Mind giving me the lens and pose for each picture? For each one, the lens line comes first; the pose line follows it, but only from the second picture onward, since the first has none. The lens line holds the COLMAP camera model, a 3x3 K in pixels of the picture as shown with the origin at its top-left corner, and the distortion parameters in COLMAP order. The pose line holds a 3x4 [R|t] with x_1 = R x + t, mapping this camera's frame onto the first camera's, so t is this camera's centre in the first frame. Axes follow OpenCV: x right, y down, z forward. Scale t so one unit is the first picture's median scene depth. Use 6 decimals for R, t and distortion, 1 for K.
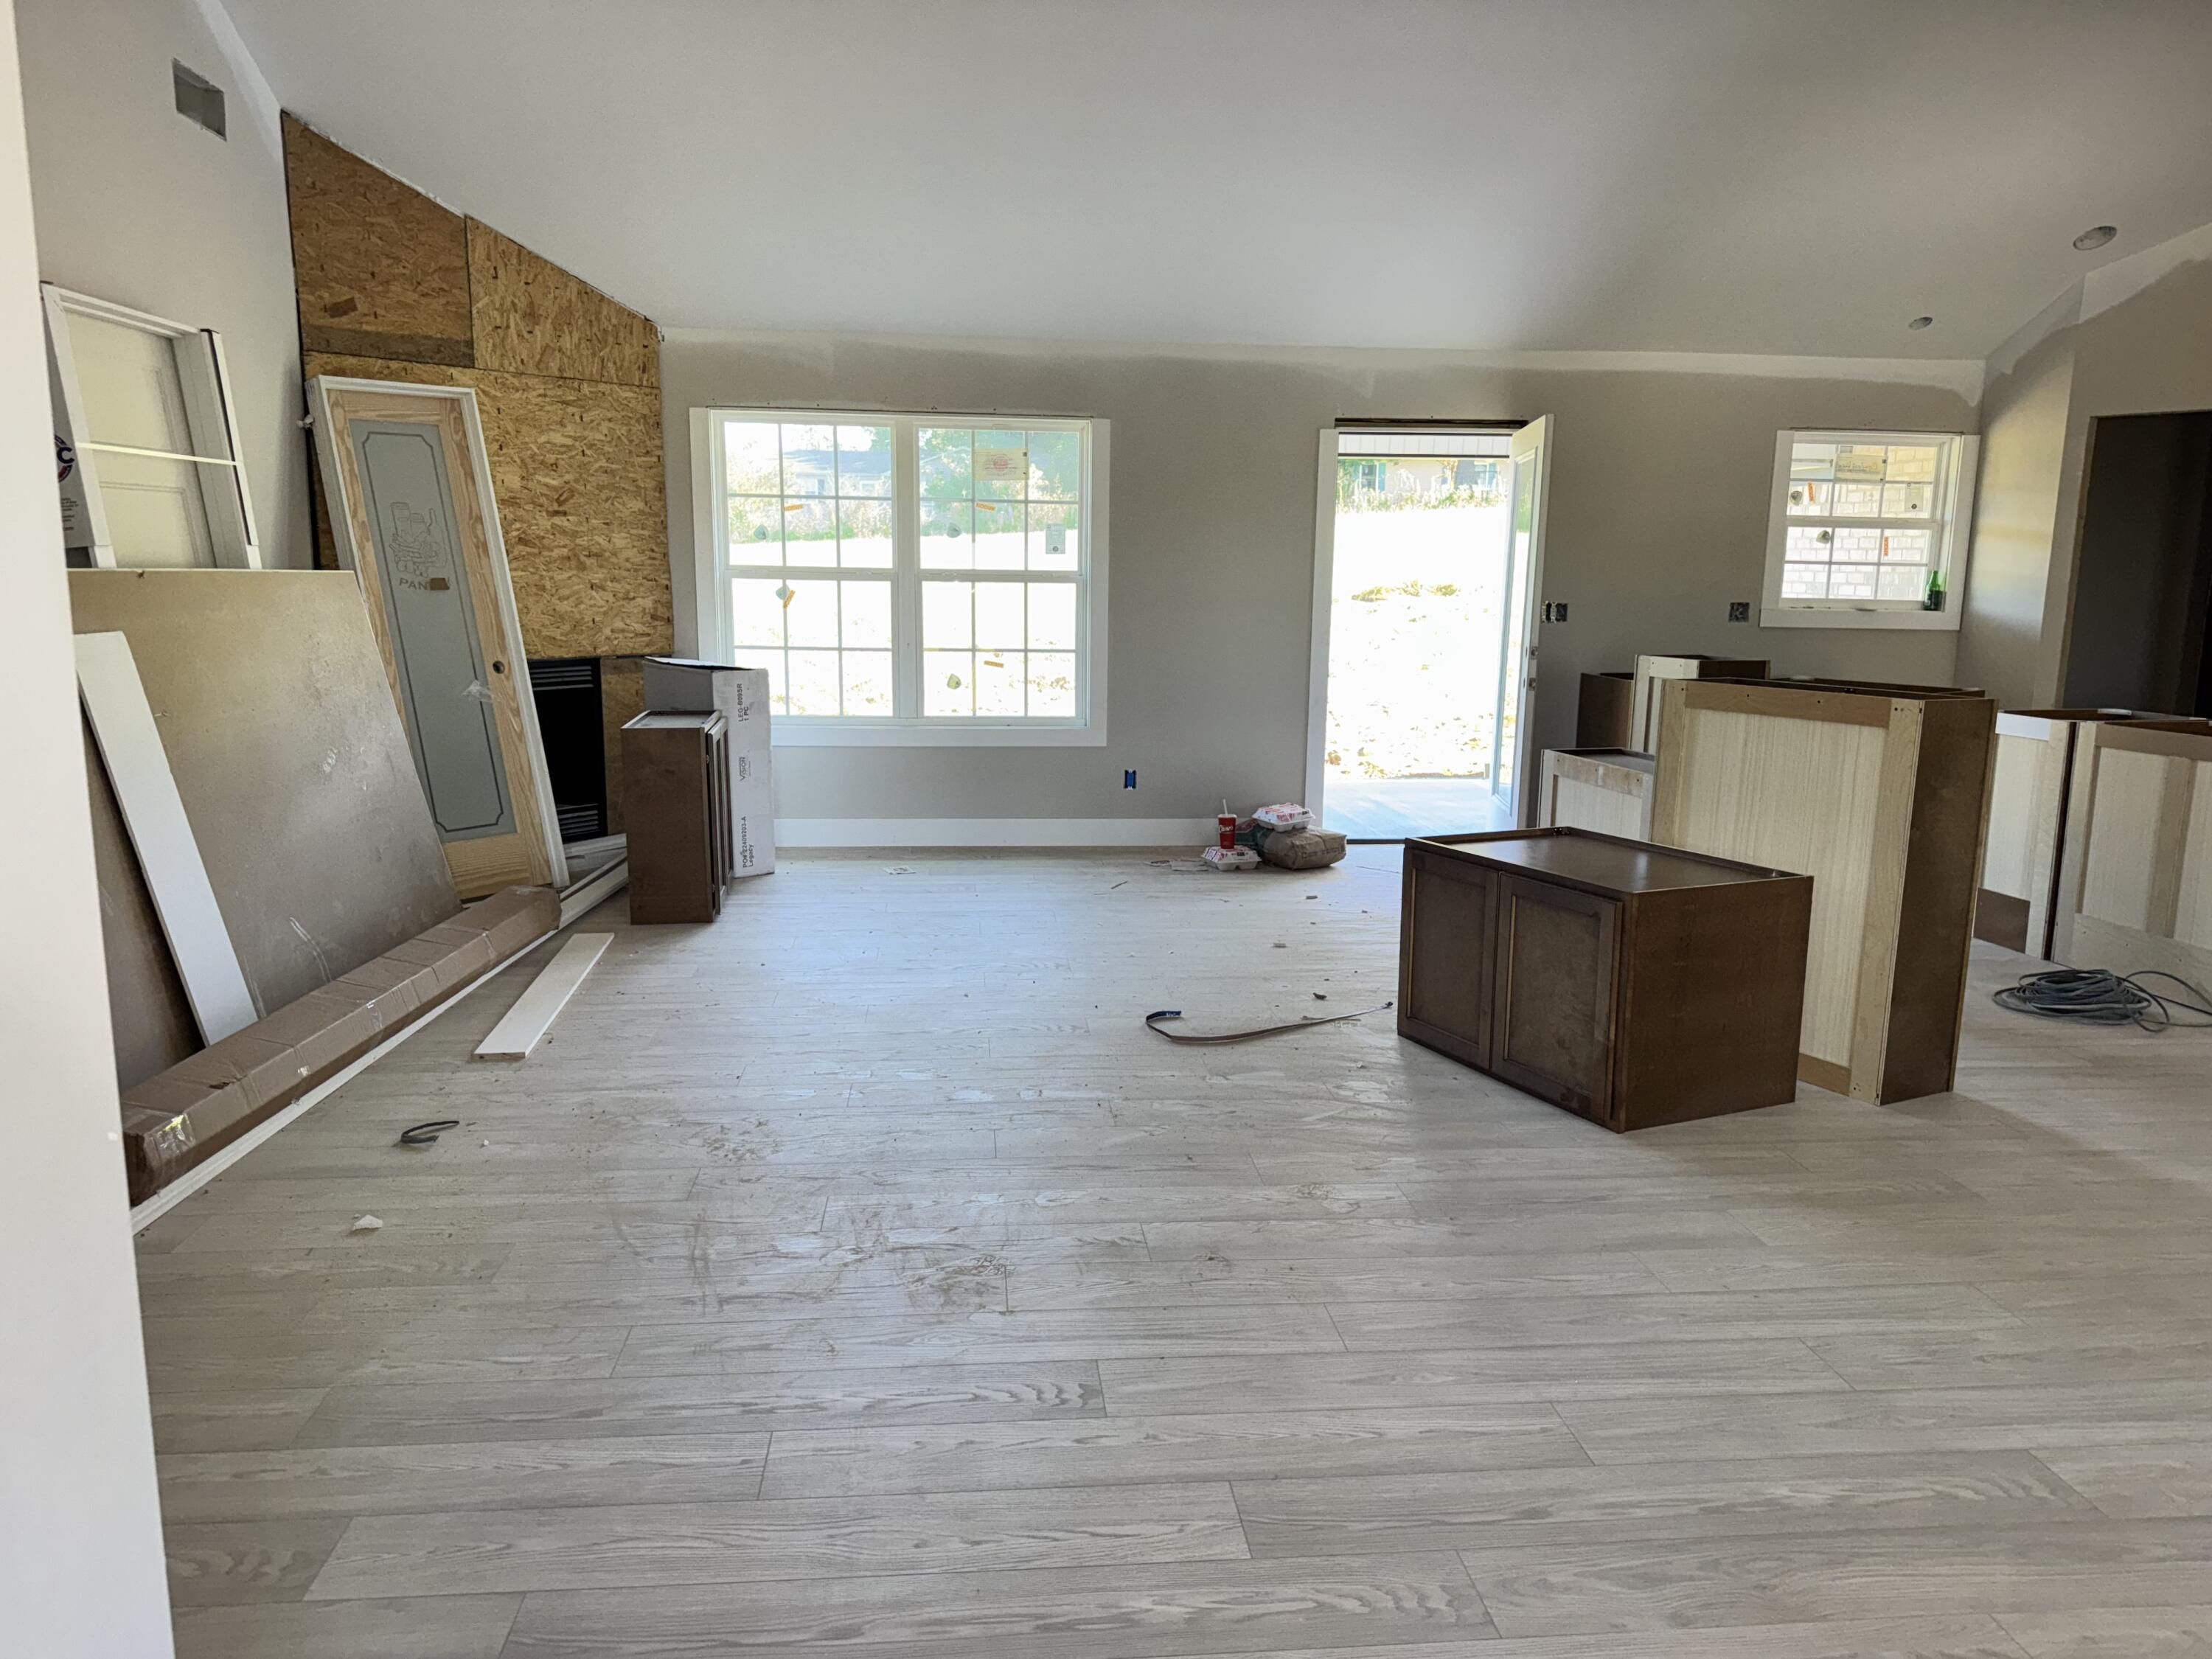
lens RADIAL K [[1535.1, 0, 1106.0], [0, 1535.1, 829.5], [0, 0, 1]] dist [0.003527, -0.021174]
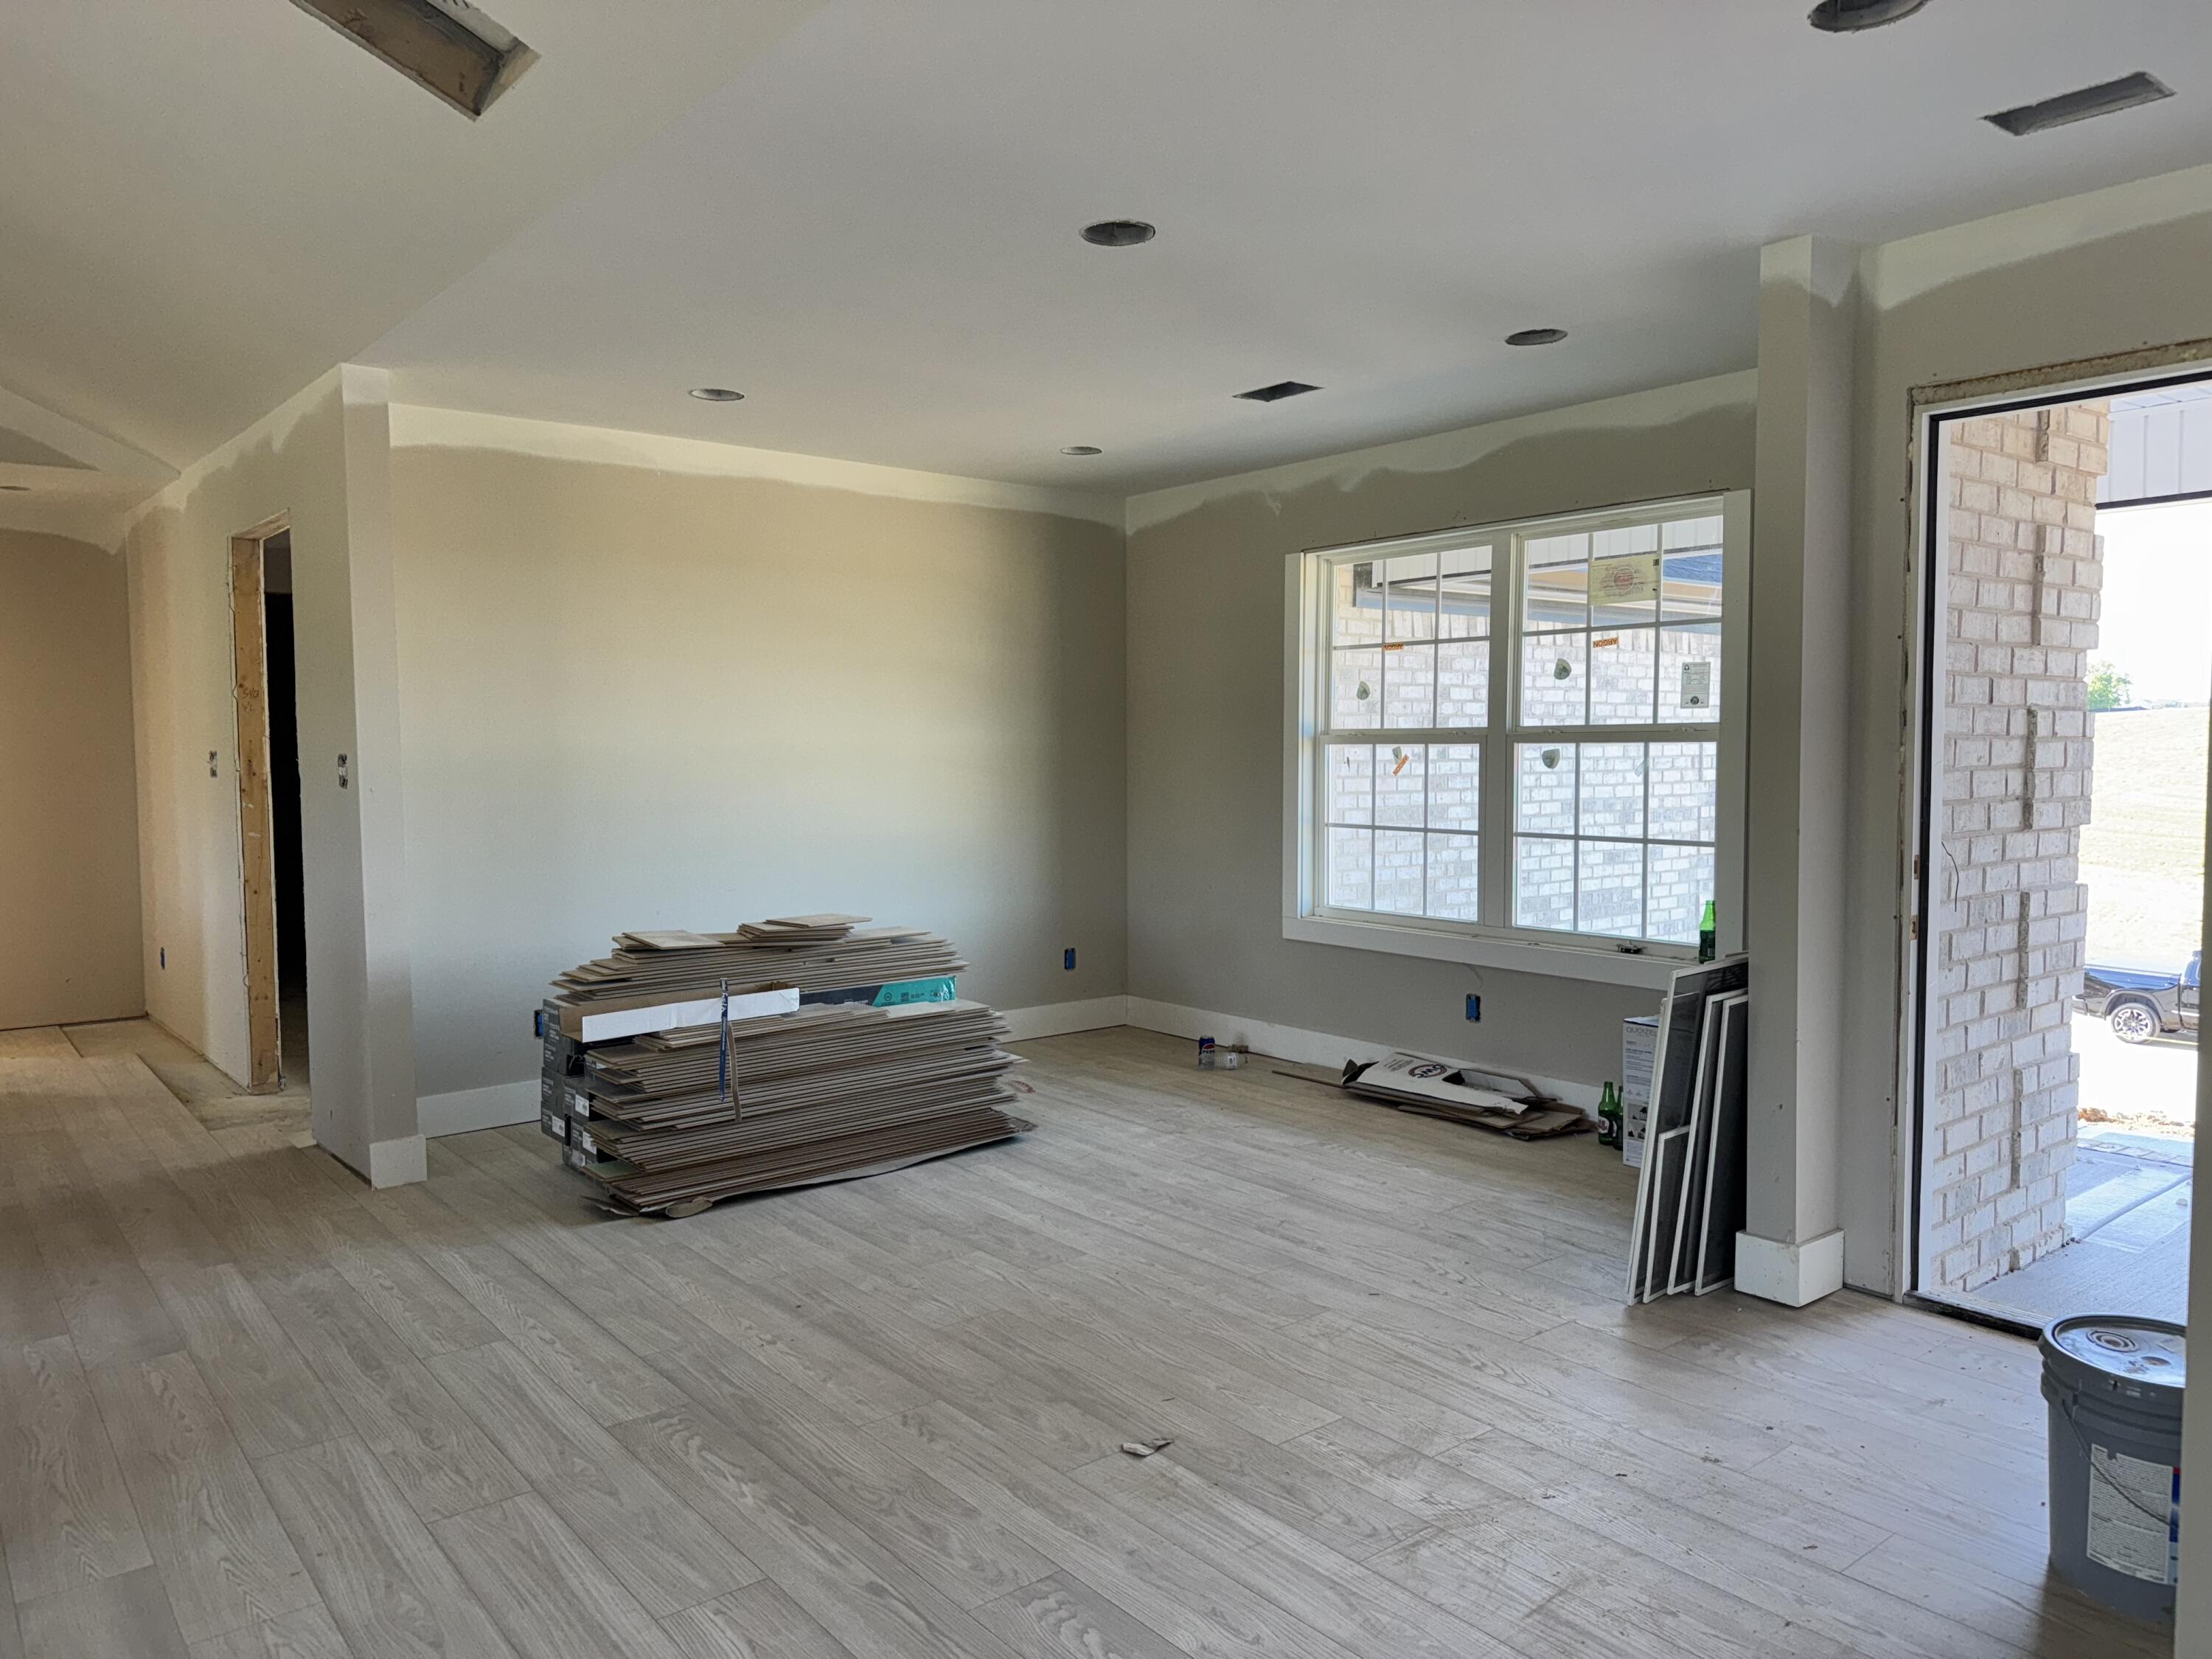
lens RADIAL K [[1550.9, 0, 1106.0], [0, 1550.9, 829.5], [0, 0, 1]] dist [0.004012, -0.005367]
pose [[-0.544155, -0.057708, 0.836997, -0.209627], [0.142948, 0.976667, 0.160273, -0.067797], [-0.826717, 0.206861, -0.523209, 0.408125]]
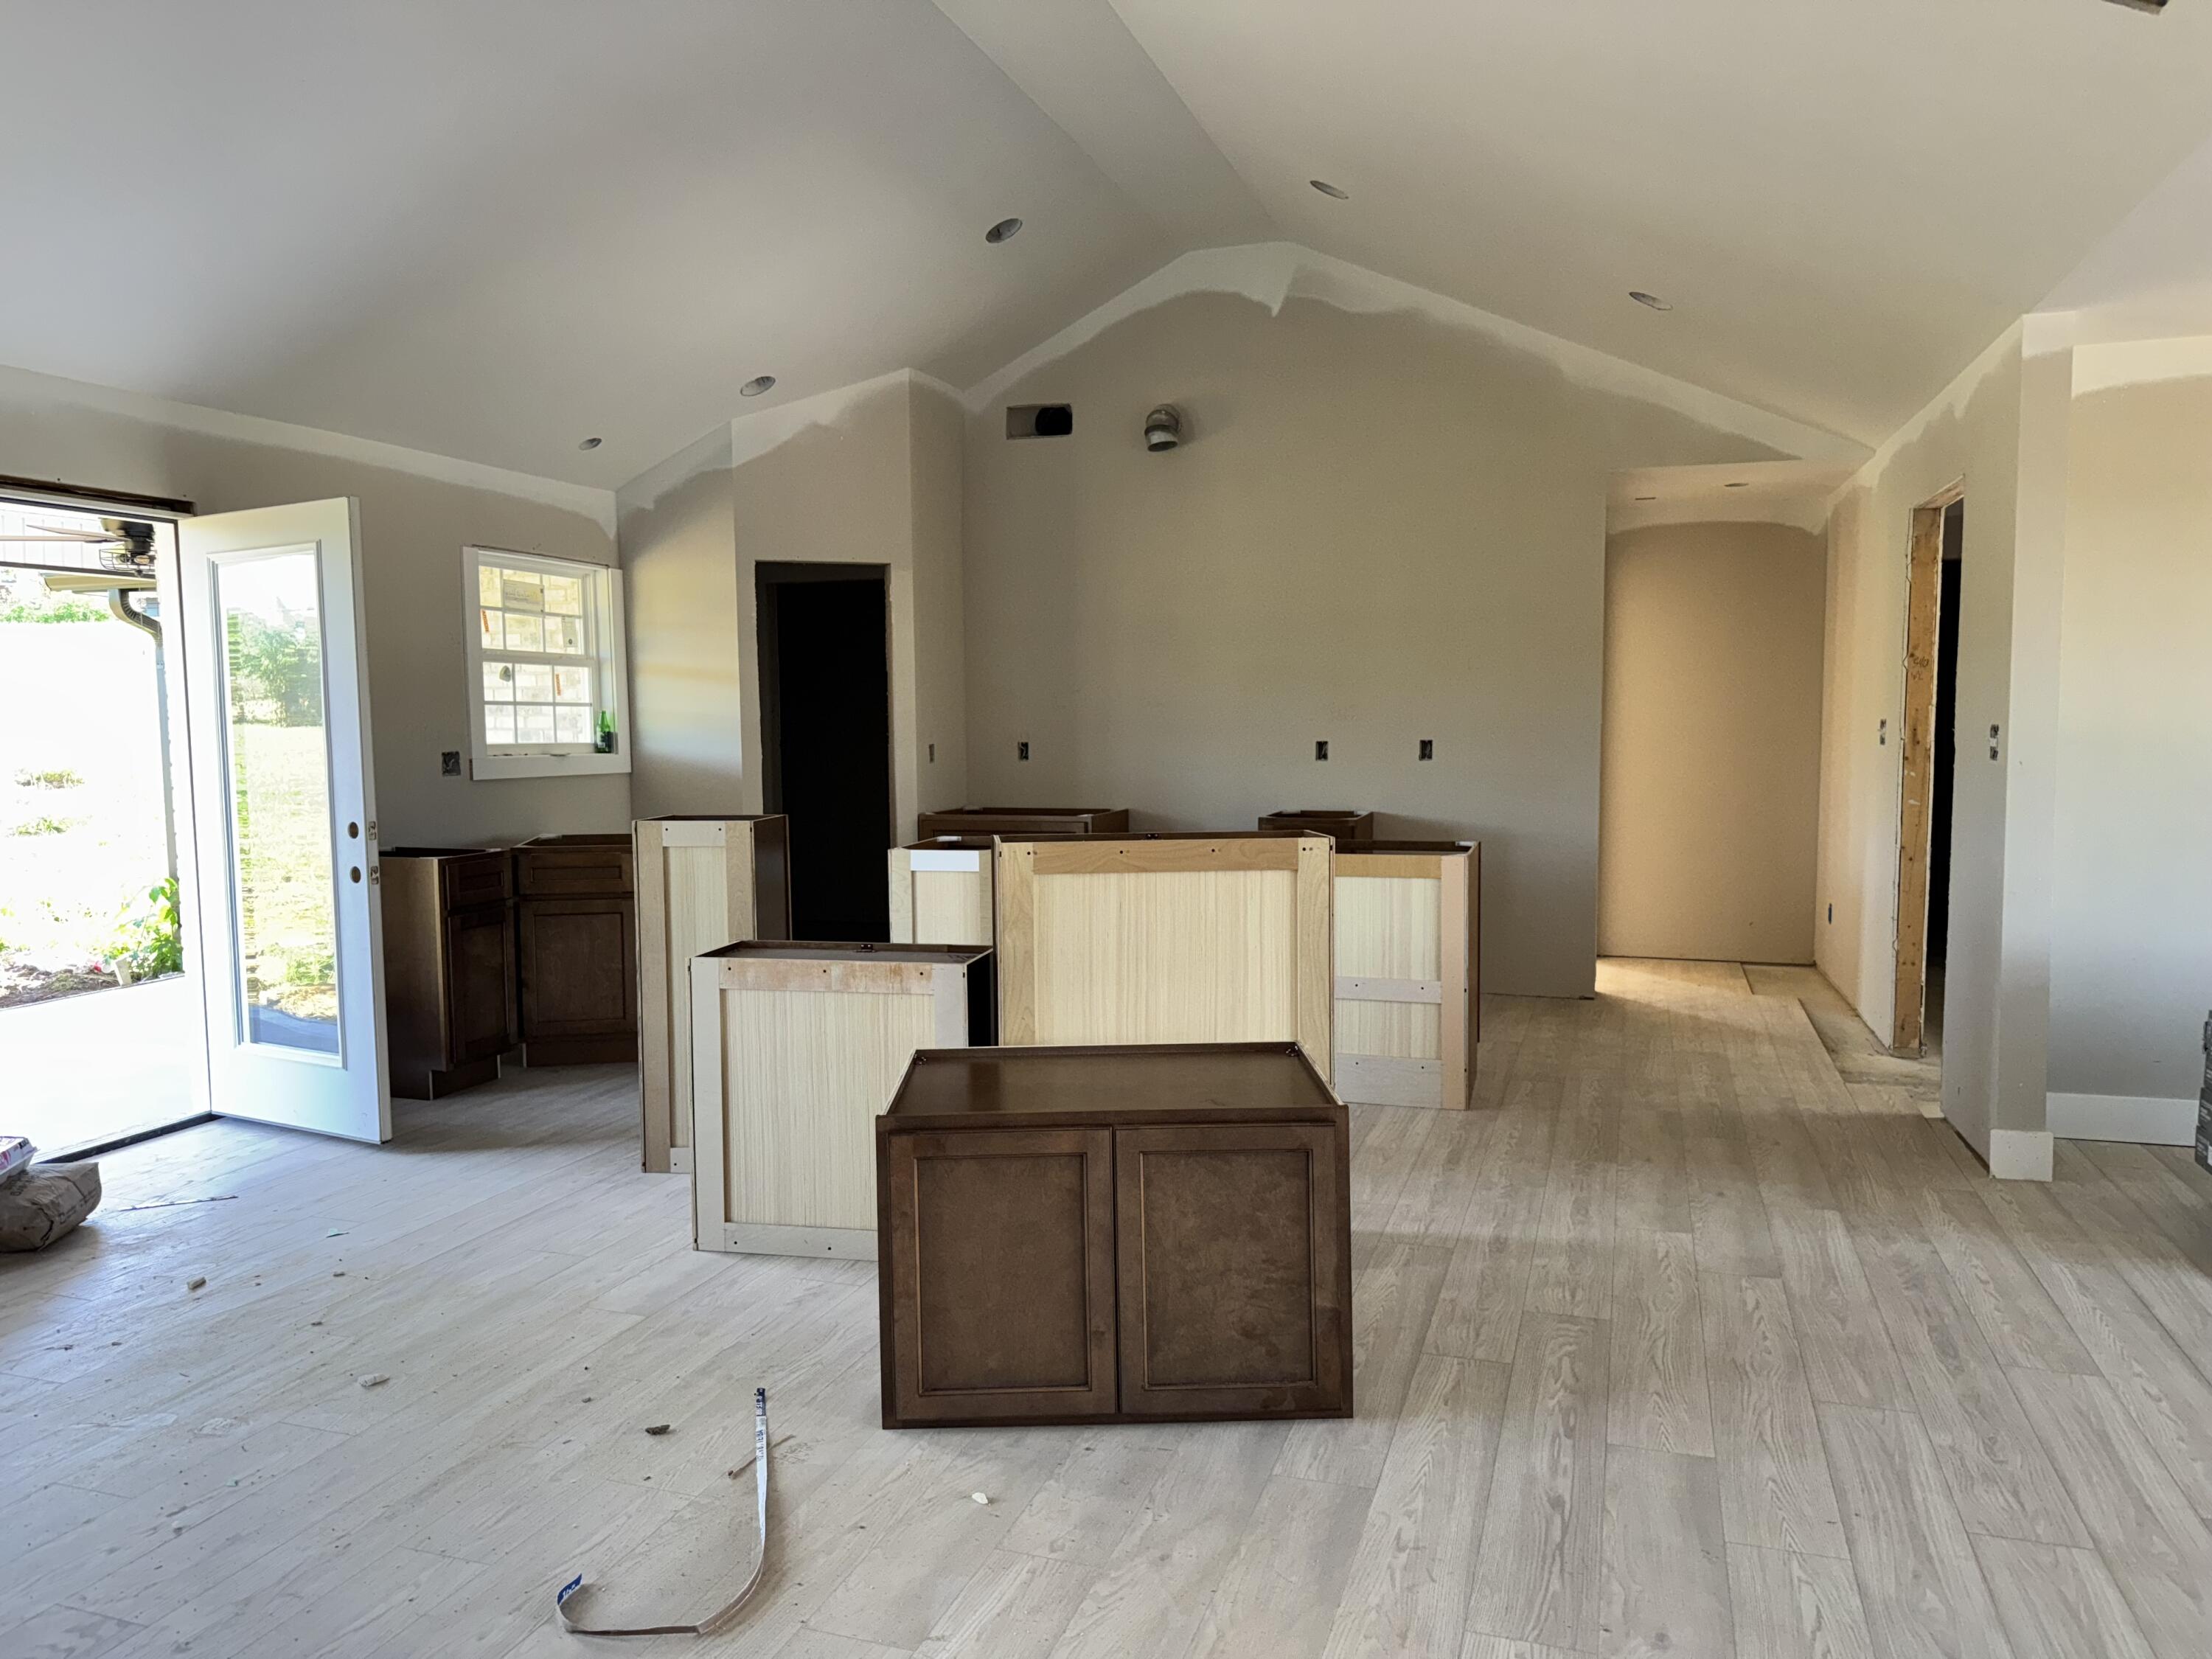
lens RADIAL K [[1550.9, 0, 1106.0], [0, 1550.9, 829.5], [0, 0, 1]] dist [0.004012, -0.005367]
pose [[0.417624, -0.082496, 0.904867, -0.212499], [0.167520, 0.985789, 0.012558, -0.066469], [-0.893044, 0.146339, 0.425509, 0.384754]]
